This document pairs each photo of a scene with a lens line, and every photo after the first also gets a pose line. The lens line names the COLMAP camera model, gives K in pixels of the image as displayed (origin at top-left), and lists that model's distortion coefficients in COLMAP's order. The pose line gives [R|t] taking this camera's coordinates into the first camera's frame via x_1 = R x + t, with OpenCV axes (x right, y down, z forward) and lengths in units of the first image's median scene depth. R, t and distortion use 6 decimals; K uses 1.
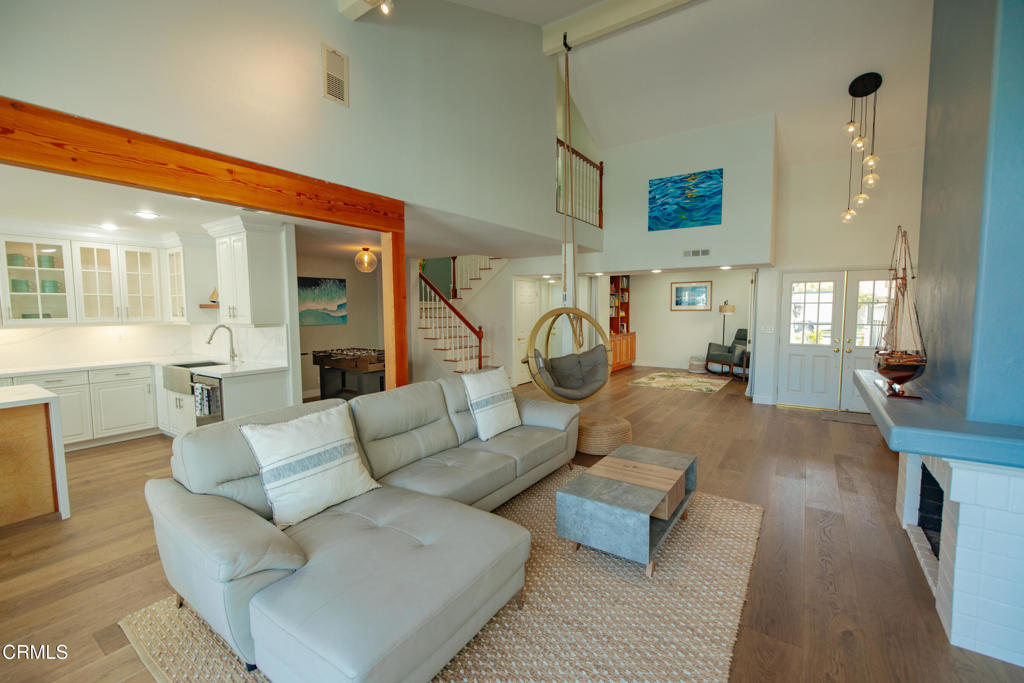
lens RADIAL K [[431.9, 0, 512.0], [0, 431.9, 341.5], [0, 0, 1]] dist [0.006704, 0.000076]
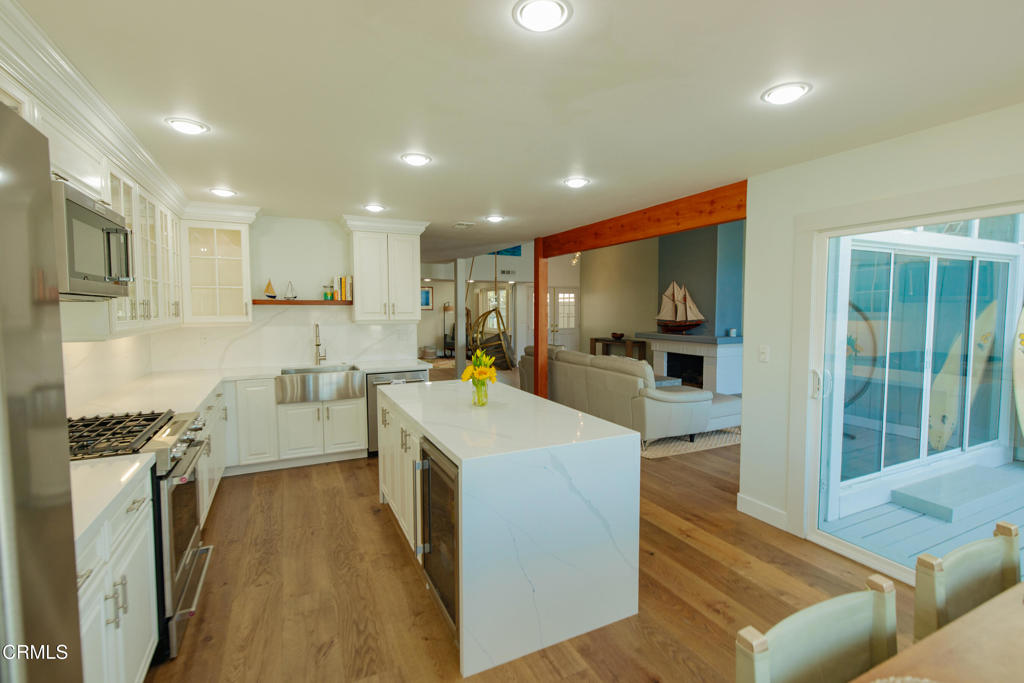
lens RADIAL K [[491.2, 0, 512.0], [0, 491.2, 341.5], [0, 0, 1]] dist [0.000665, 0.000002]
pose [[0.519108, -0.060190, 0.852586, -0.962276], [0.065435, 0.997388, 0.030572, -0.007307], [-0.852200, 0.039919, 0.521691, 0.052160]]
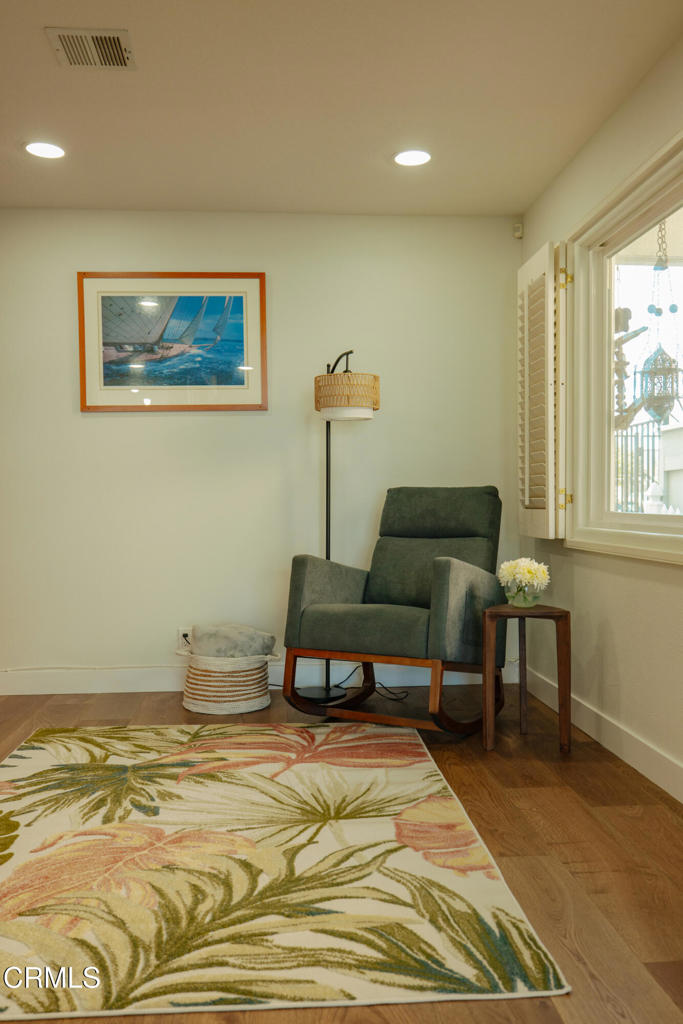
lens RADIAL K [[872.8, 0, 341.5], [0, 872.8, 512.0], [0, 0, 1]] dist [0.001704, 0.000321]
pose [[0.780212, -0.008710, 0.625454, 0.308605], [0.052238, 0.997317, -0.051275, 0.005880], [-0.623330, 0.072678, 0.778574, 0.913251]]
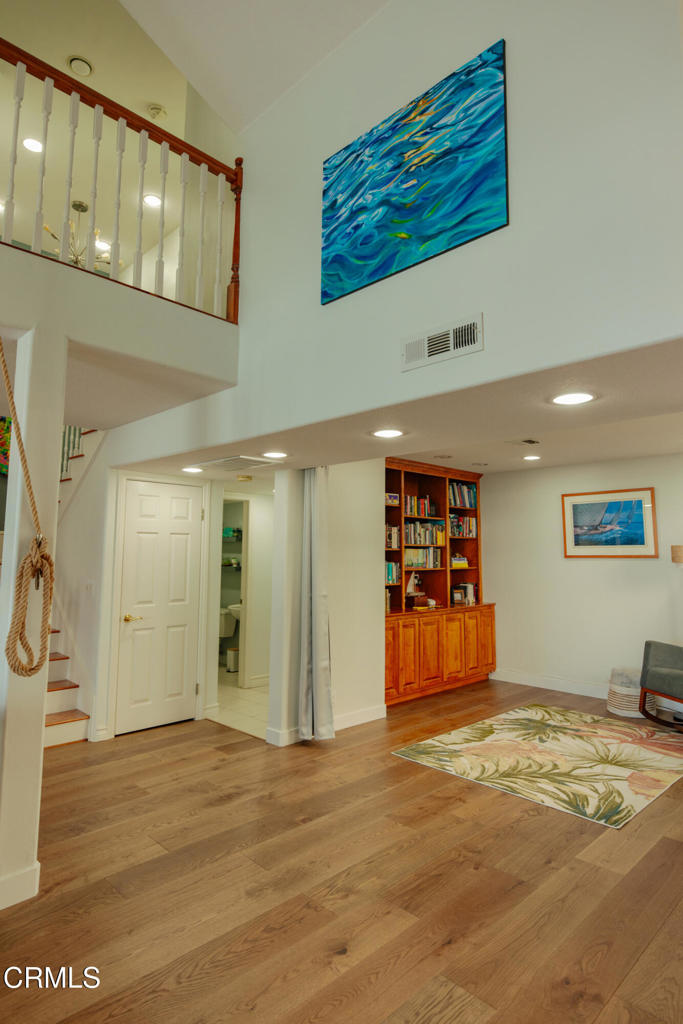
lens RADIAL K [[575.7, 0, 339.7], [0, 575.7, 496.2], [0, 0, 1]] dist [-0.000960, 0.000454]
pose [[0.981320, -0.007759, -0.192226, 0.384236], [-0.026478, 0.984231, -0.174896, -0.036219], [0.190552, 0.176719, 0.965640, 0.572981]]
